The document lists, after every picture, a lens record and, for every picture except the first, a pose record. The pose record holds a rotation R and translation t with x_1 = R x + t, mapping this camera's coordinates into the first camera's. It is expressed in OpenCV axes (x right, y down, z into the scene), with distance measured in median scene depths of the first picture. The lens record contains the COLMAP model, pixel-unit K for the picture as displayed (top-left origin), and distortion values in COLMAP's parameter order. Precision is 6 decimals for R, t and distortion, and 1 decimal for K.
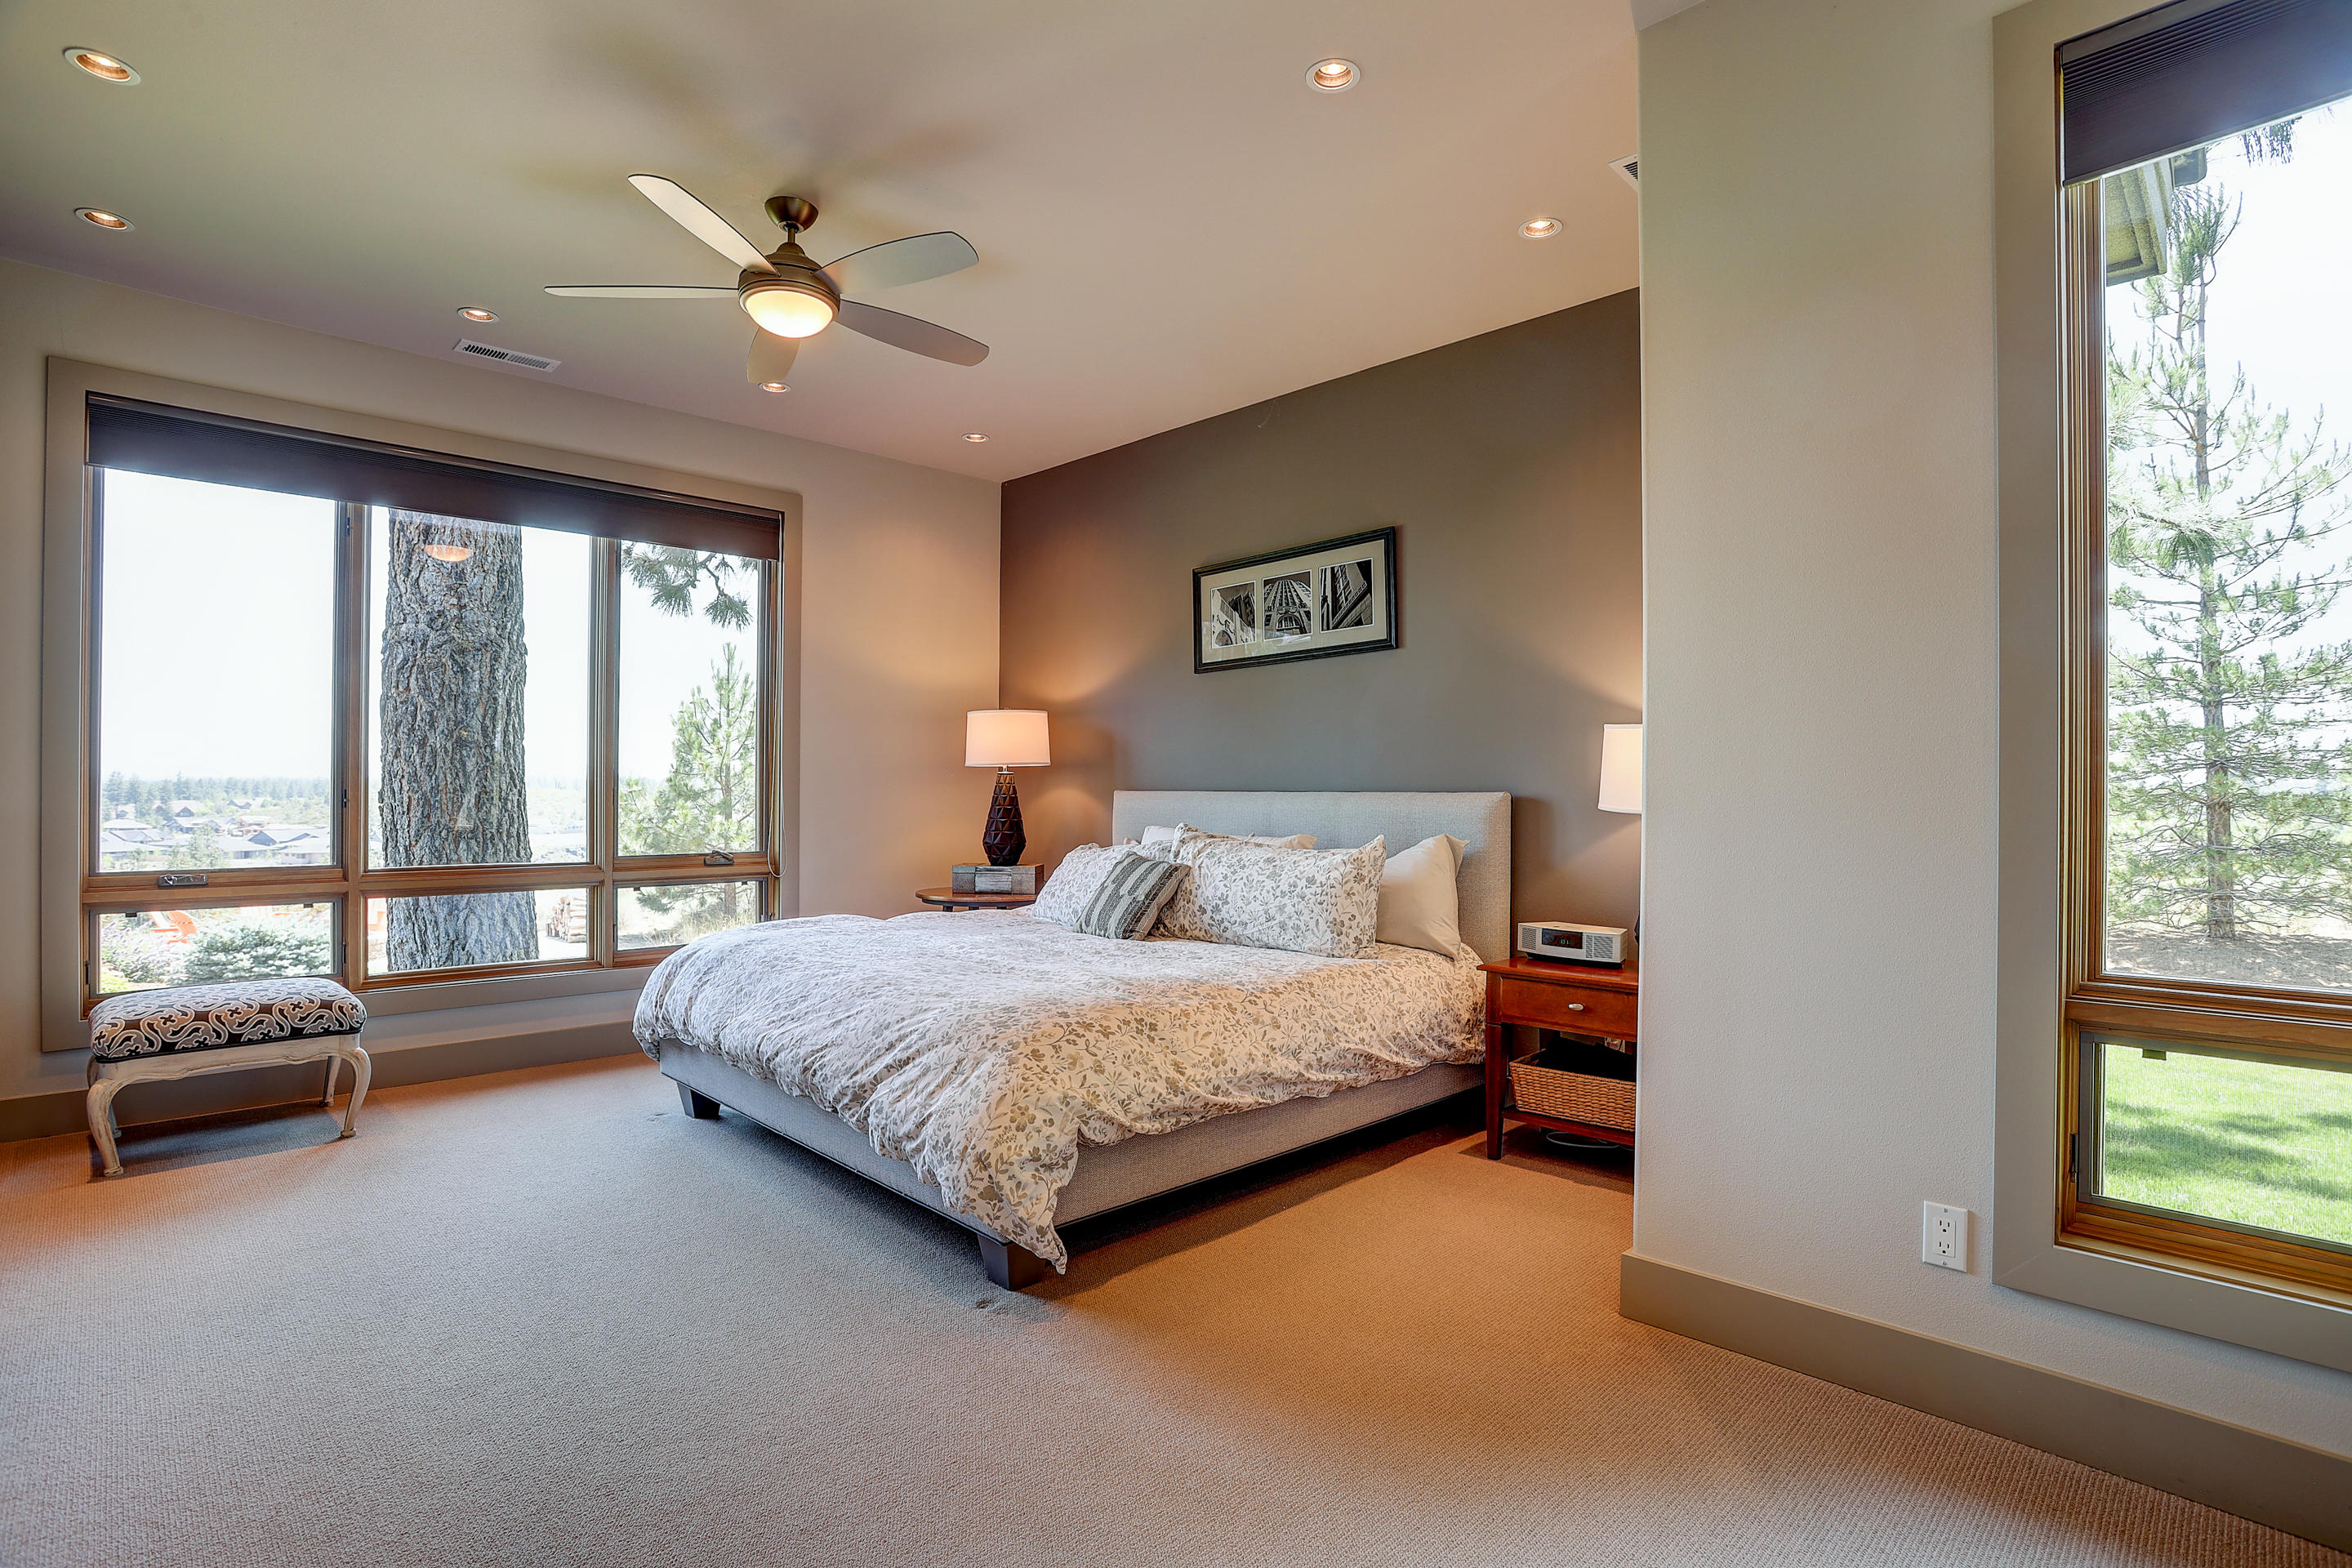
lens RADIAL K [[1142.7, 0, 1178.2], [0, 1142.7, 800.5], [0, 0, 1]] dist [-0.072746, 0.026661]
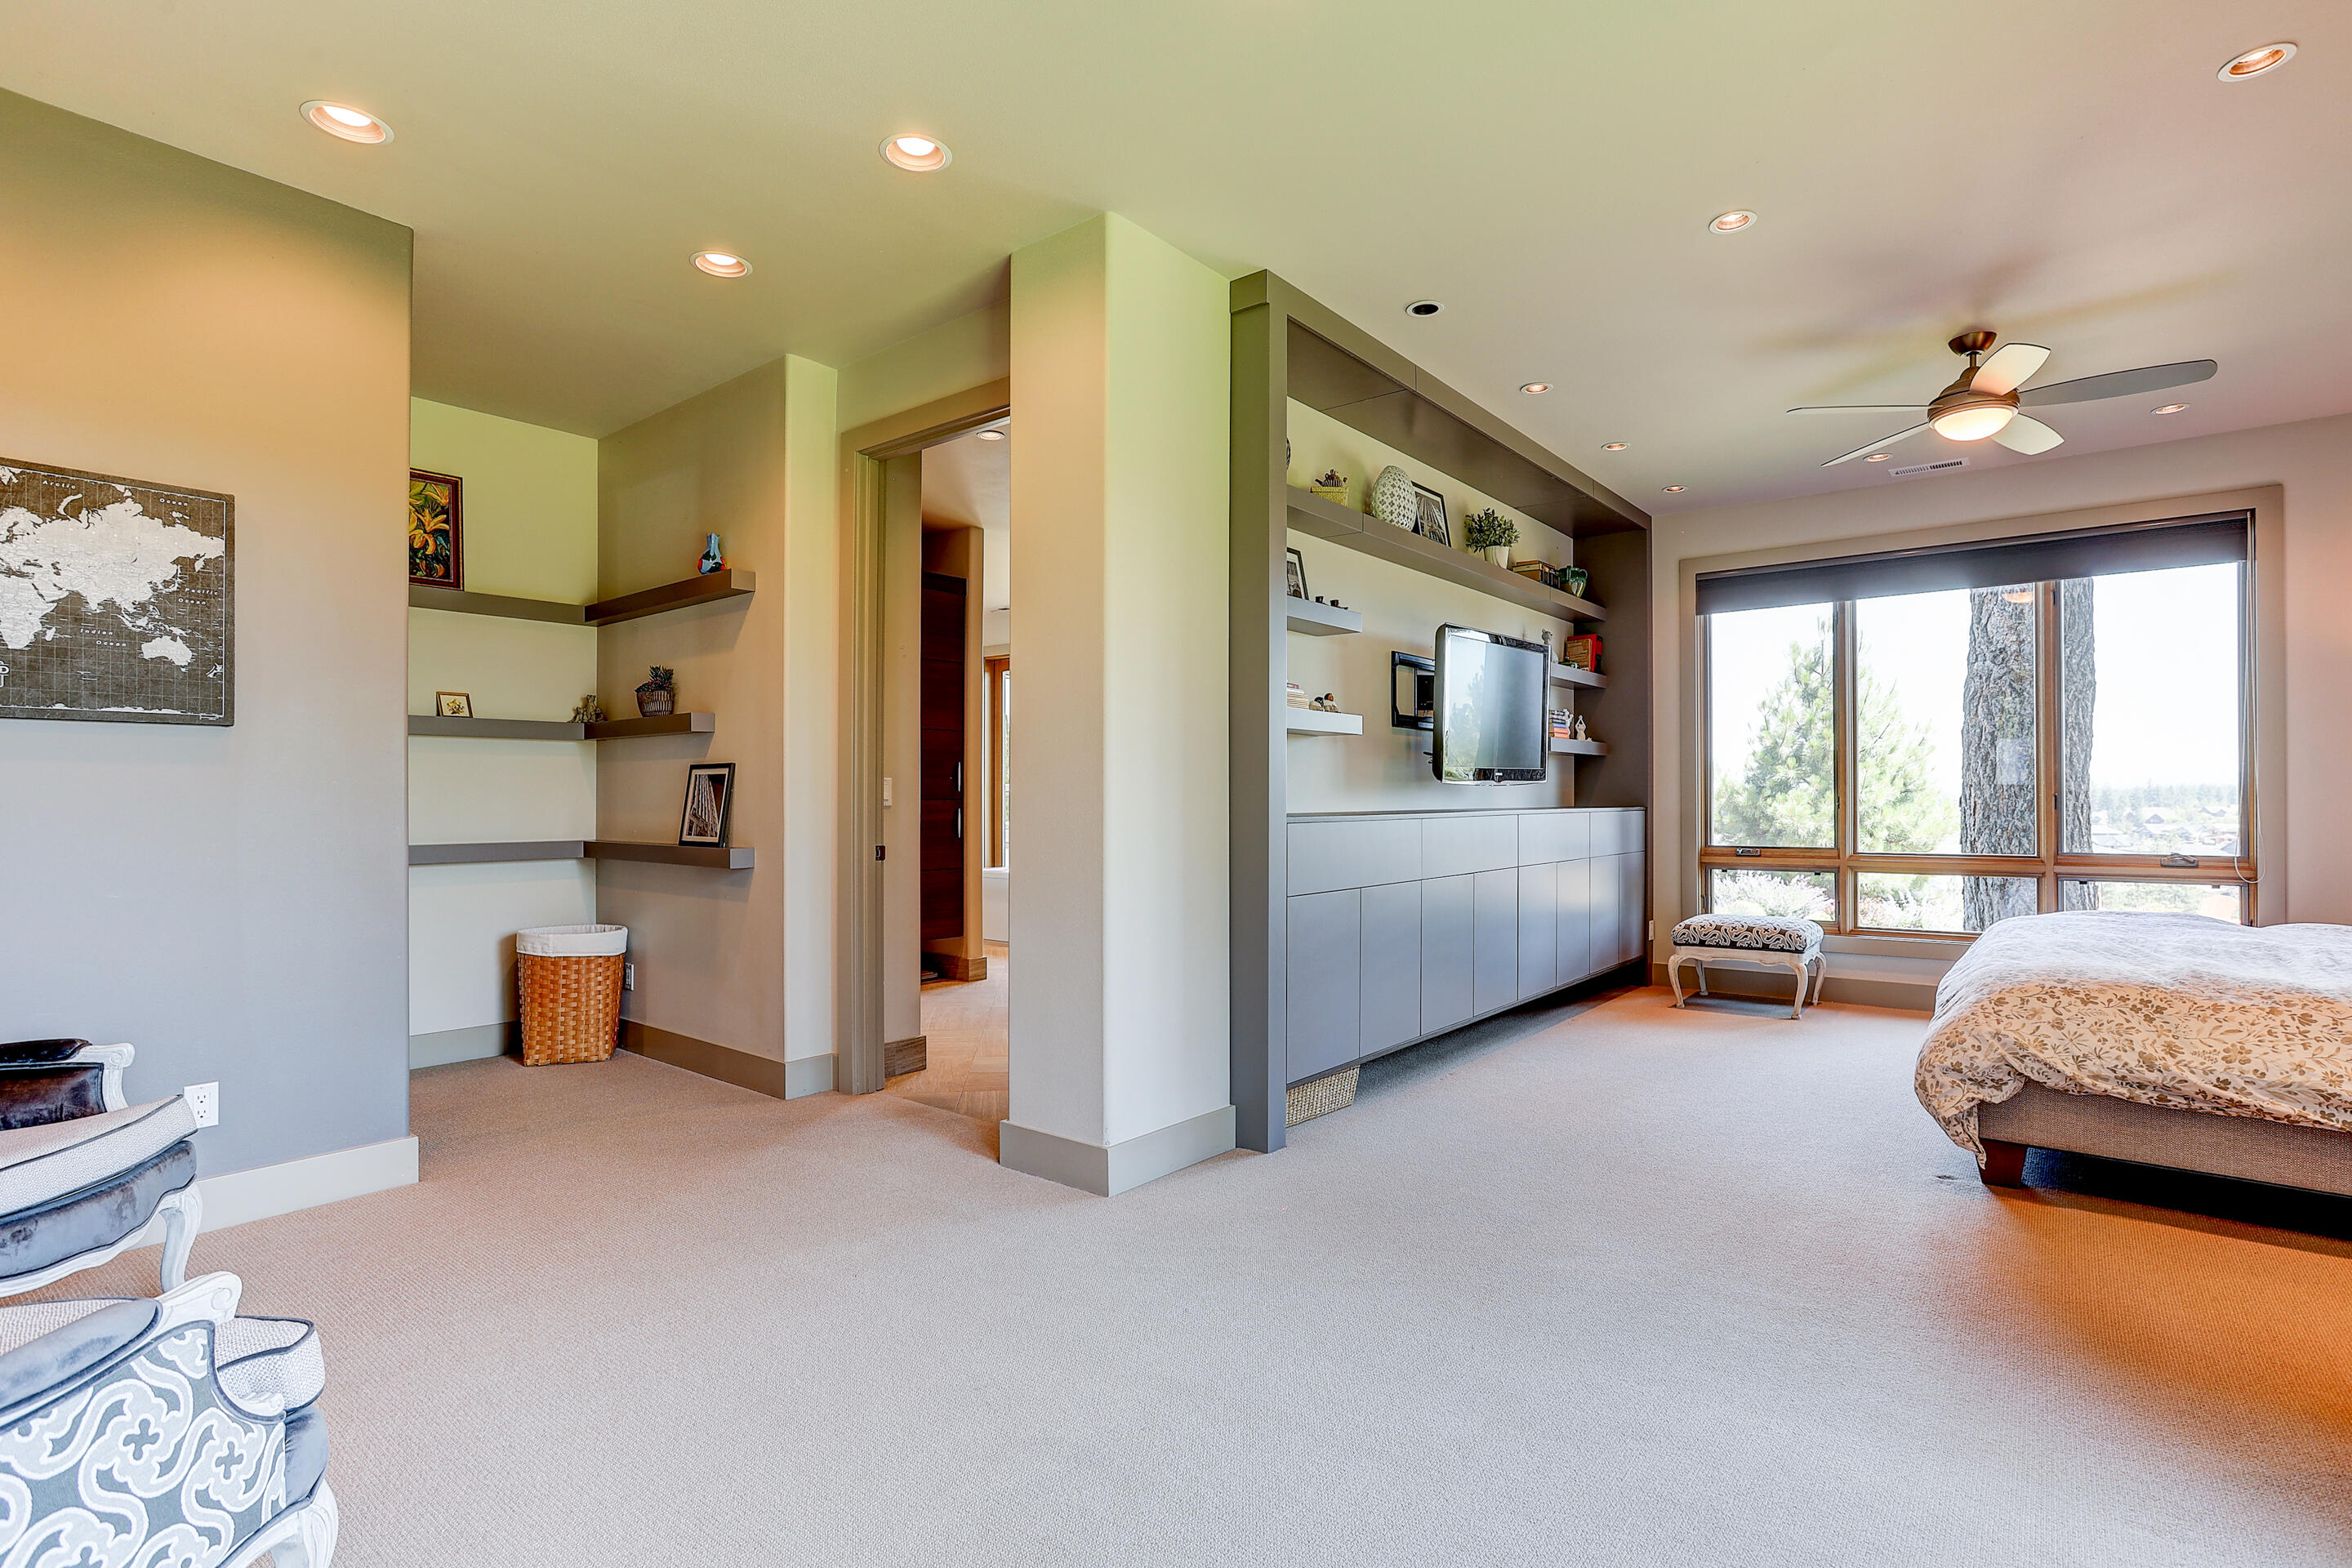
lens RADIAL K [[1124.6, 0, 1168.8], [0, 1124.6, 784.7], [0, 0, 1]] dist [-0.054510, 0.025883]
pose [[0.097011, -0.017567, -0.995128, 0.801906], [-0.003107, 0.999834, -0.017953, 0.004679], [0.995278, 0.004834, 0.096940, -0.037952]]
